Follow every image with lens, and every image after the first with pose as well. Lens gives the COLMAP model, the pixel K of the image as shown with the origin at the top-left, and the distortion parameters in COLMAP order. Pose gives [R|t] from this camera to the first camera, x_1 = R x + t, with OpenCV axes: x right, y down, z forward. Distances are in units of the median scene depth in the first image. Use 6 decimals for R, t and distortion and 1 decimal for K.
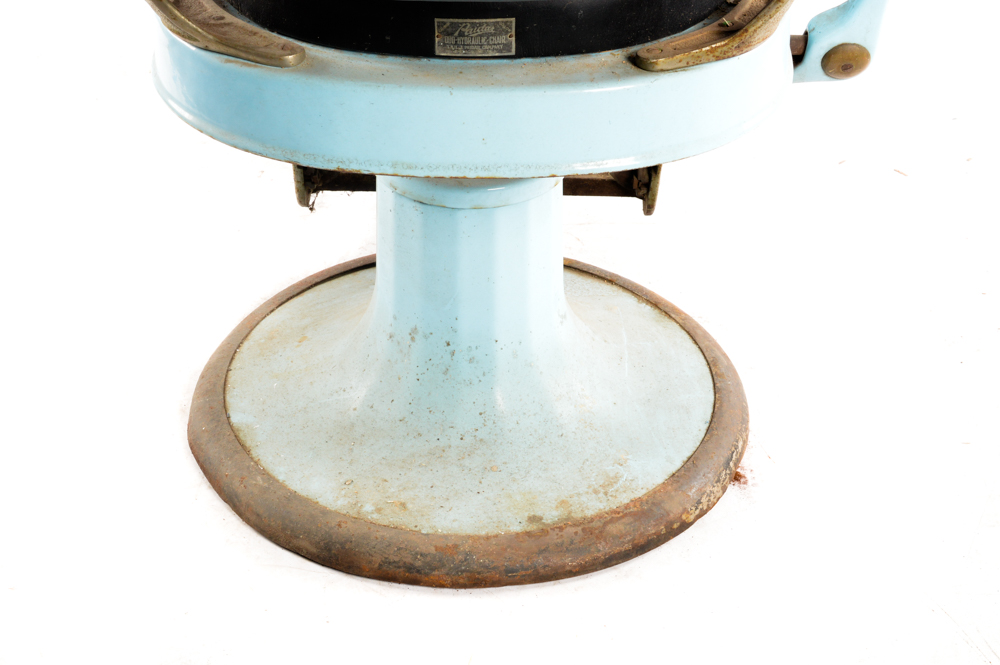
lens RADIAL K [[1753.4, 0, 496.6], [0, 1753.4, 332.5], [0, 0, 1]] dist [0.017838, 0.000000]
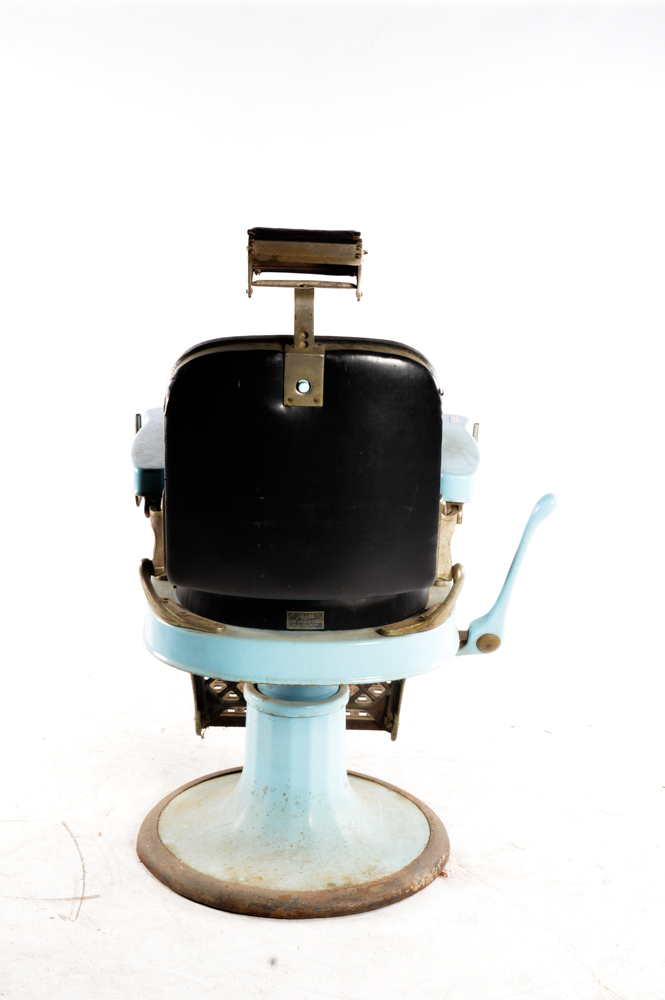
lens RADIAL K [[1753.4, 0, 331.1], [0, 1753.4, 499.8], [0, 0, 1]] dist [0.017838, 0.000000]
pose [[0.999490, 0.008814, 0.030683, -0.038509], [0.000786, 0.954042, -0.299671, 0.269645], [-0.031914, 0.299542, 0.953549, -0.883304]]
